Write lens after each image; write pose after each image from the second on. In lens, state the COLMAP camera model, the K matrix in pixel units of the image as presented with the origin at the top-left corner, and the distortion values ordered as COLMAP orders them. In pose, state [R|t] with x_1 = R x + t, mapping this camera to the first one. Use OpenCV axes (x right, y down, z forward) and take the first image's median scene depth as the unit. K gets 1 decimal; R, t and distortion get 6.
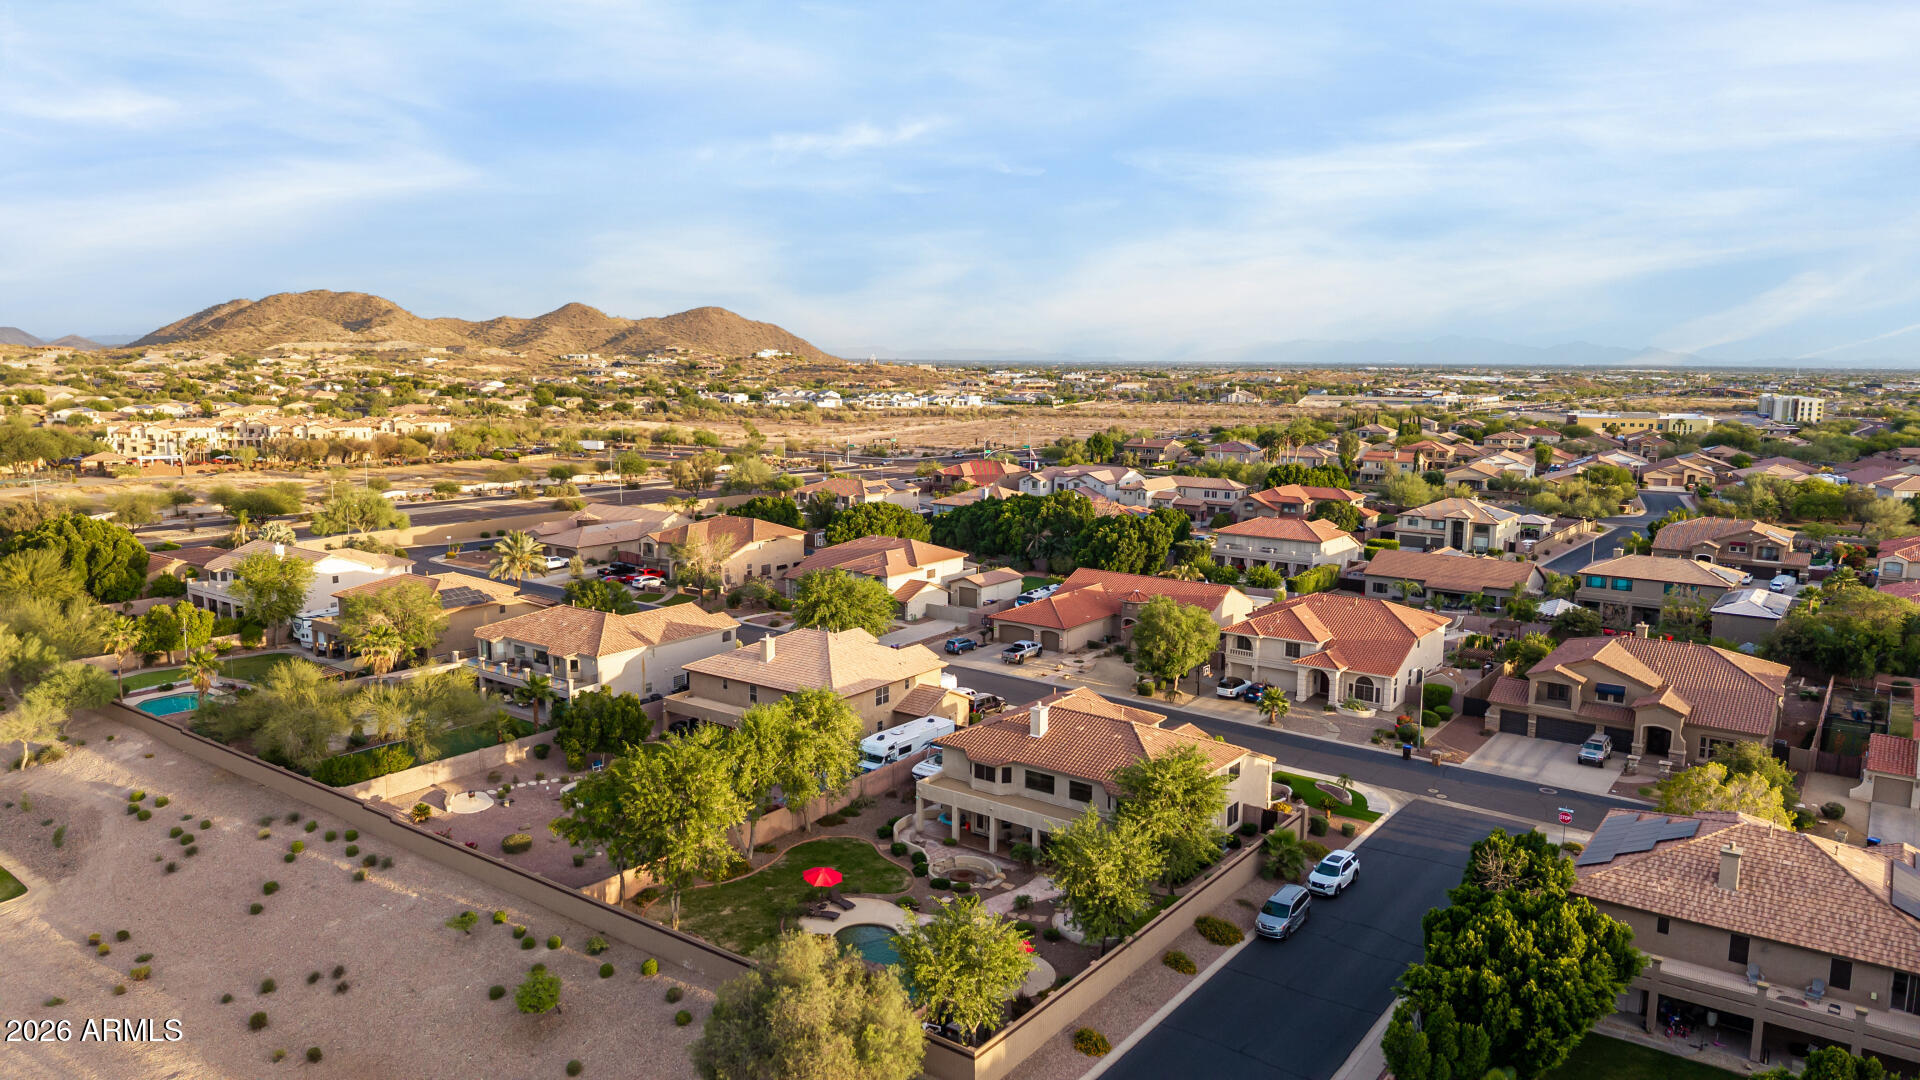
lens RADIAL K [[1261.3, 0, 950.3], [0, 1261.3, 546.3], [0, 0, 1]] dist [0.083849, -0.111702]
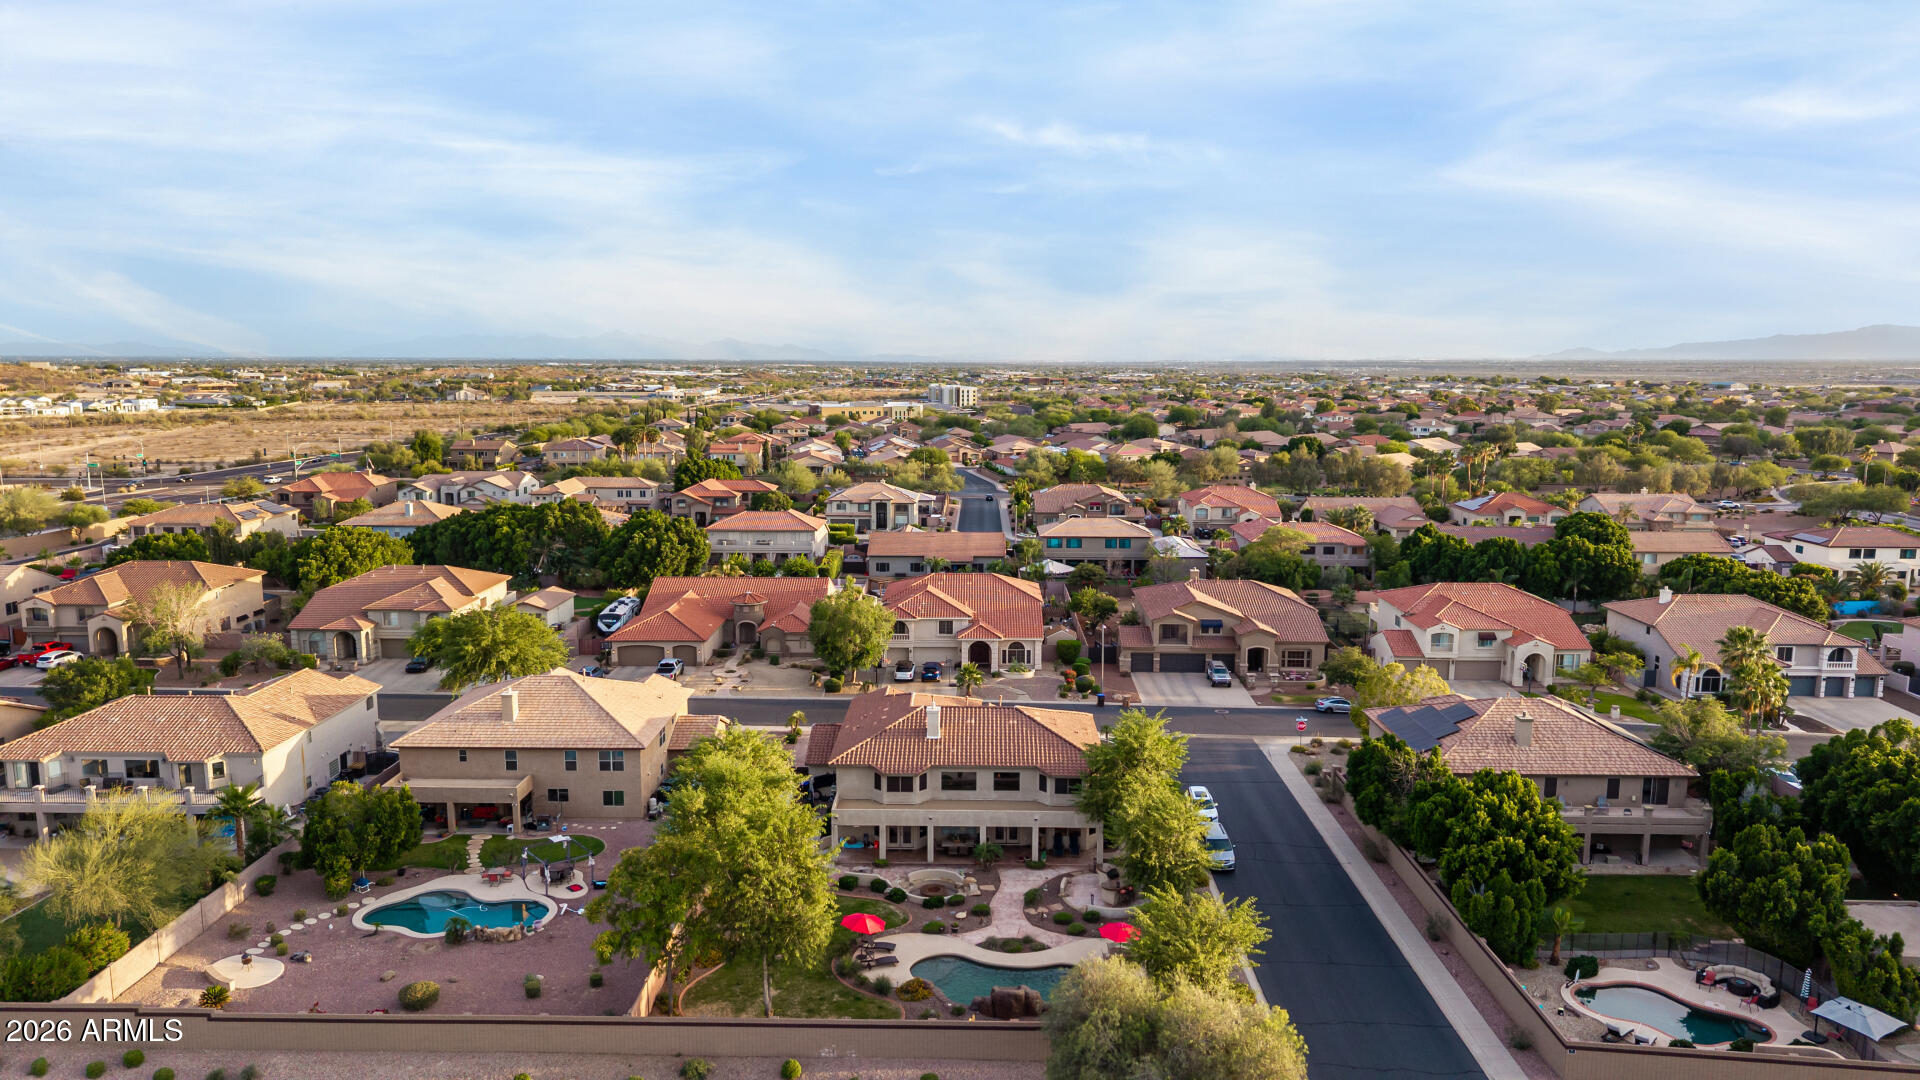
lens RADIAL K [[1261.3, 0, 950.3], [0, 1261.3, 546.3], [0, 0, 1]] dist [0.083849, -0.111702]
pose [[0.816727, -0.091858, 0.569666, -0.366717], [0.089984, 0.995445, 0.031504, -0.022462], [-0.569965, 0.025531, 0.821273, 0.137004]]
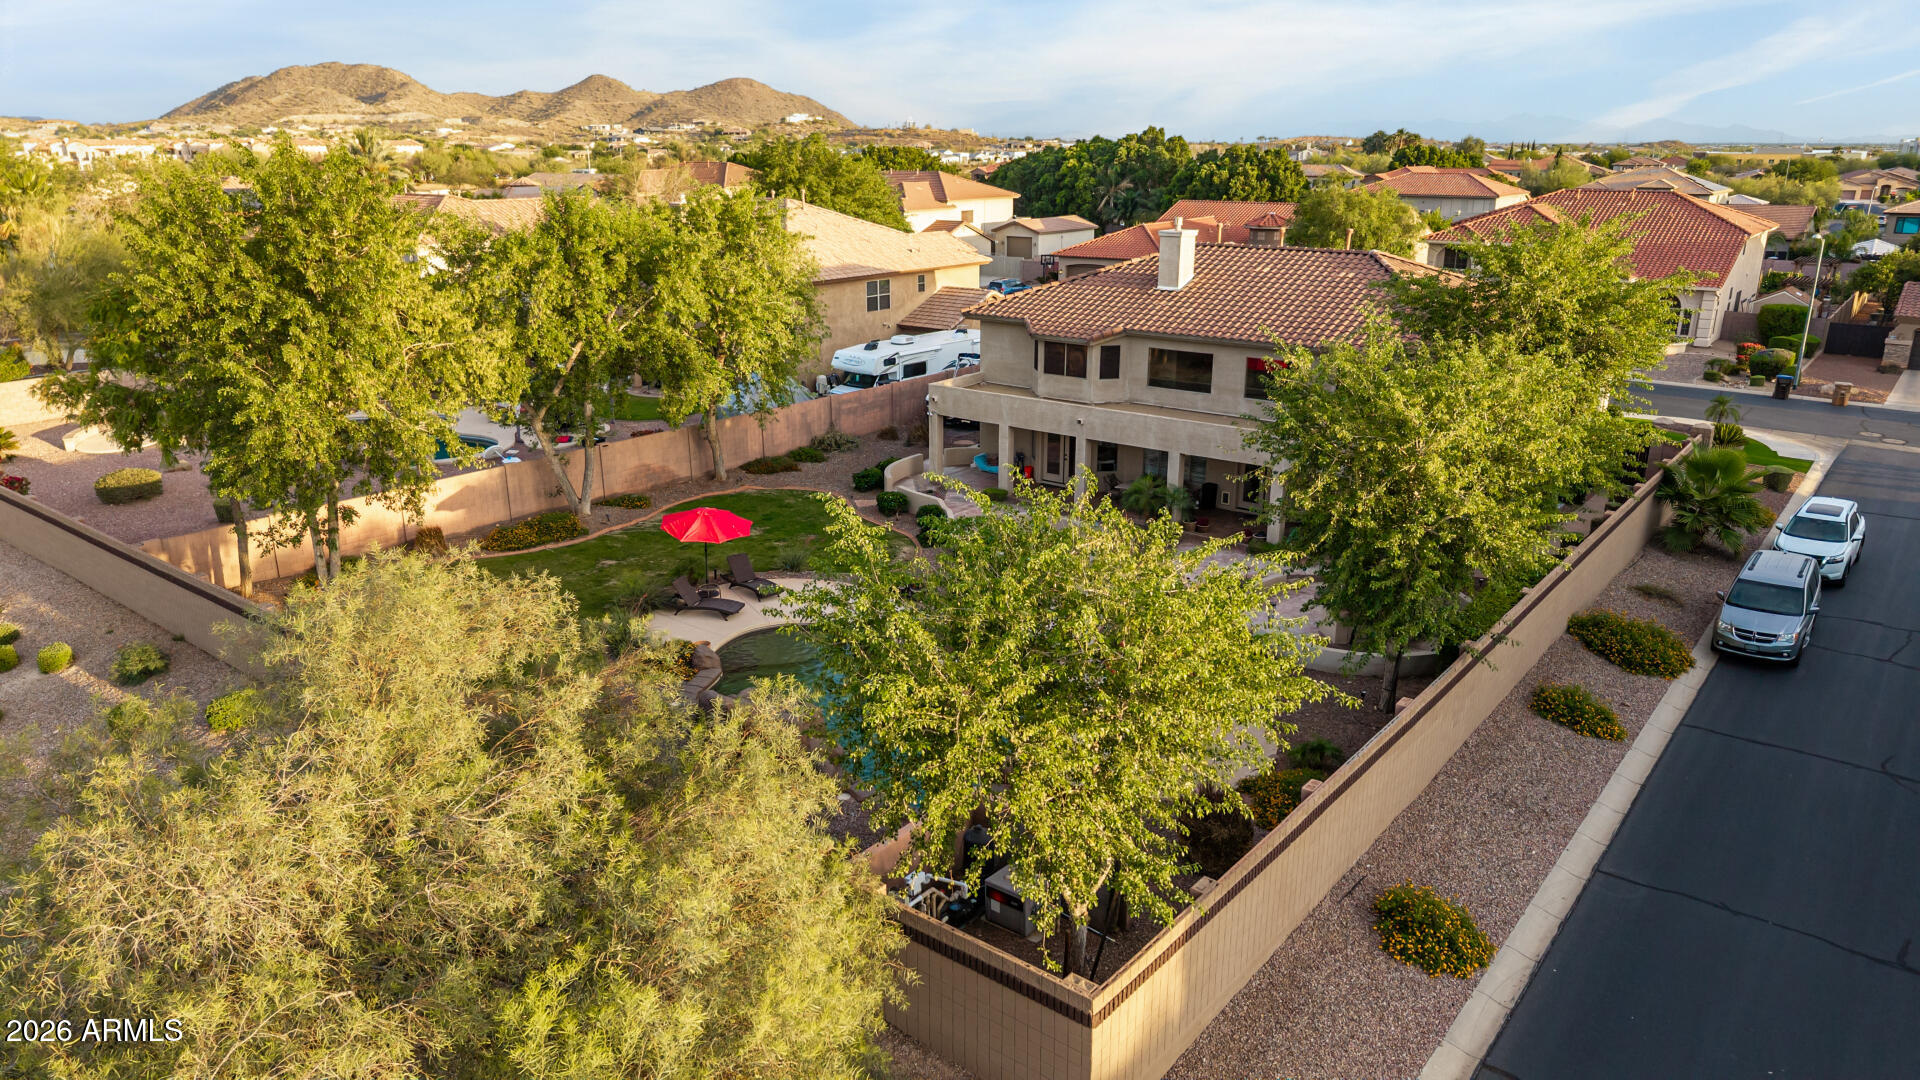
lens RADIAL K [[1279.2, 0, 960.0], [0, 1279.2, 540.0], [0, 0, 1]] dist [0.091291, -0.111843]
pose [[0.999657, 0.002317, -0.026095, -0.000629], [0.001770, 0.987830, 0.155524, 0.131330], [0.026137, -0.155517, 0.987487, 0.376773]]
